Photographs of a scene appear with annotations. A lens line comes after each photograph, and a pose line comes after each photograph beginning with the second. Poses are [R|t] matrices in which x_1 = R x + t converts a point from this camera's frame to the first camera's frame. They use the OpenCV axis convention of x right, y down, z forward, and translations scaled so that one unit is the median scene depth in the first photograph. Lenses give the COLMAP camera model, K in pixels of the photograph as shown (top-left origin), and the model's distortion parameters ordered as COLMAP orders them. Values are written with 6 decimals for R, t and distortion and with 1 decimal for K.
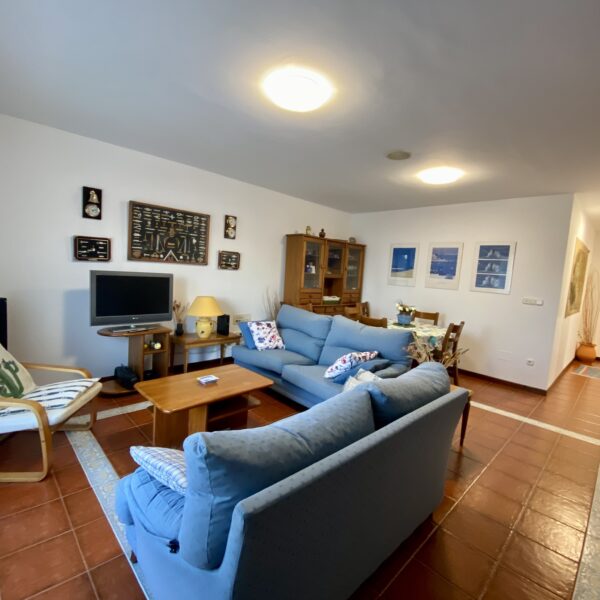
lens RADIAL K [[327.7, 0, 300.0], [0, 327.7, 300.0], [0, 0, 1]] dist [0.005028, 0.000970]
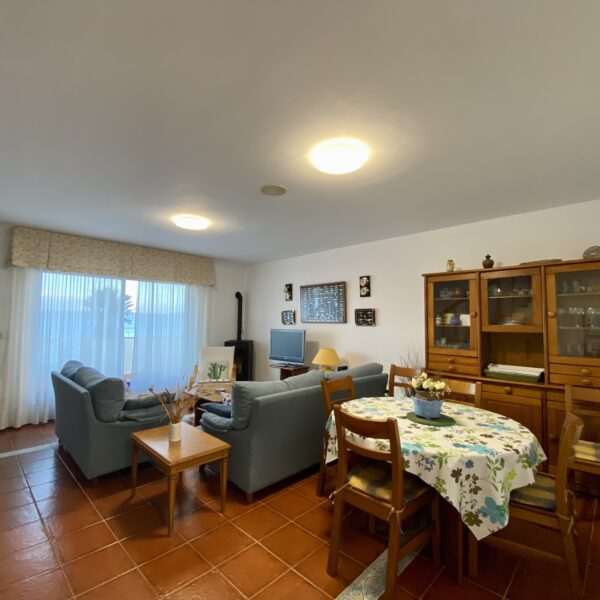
lens RADIAL K [[322.8, 0, 300.0], [0, 322.8, 300.0], [0, 0, 1]] dist [0.006794, 0.000309]
pose [[0.021005, -0.141667, -0.989692, 0.967904], [-0.101348, 0.984509, -0.143076, -0.006487], [0.994629, 0.103309, 0.006322, 0.925407]]
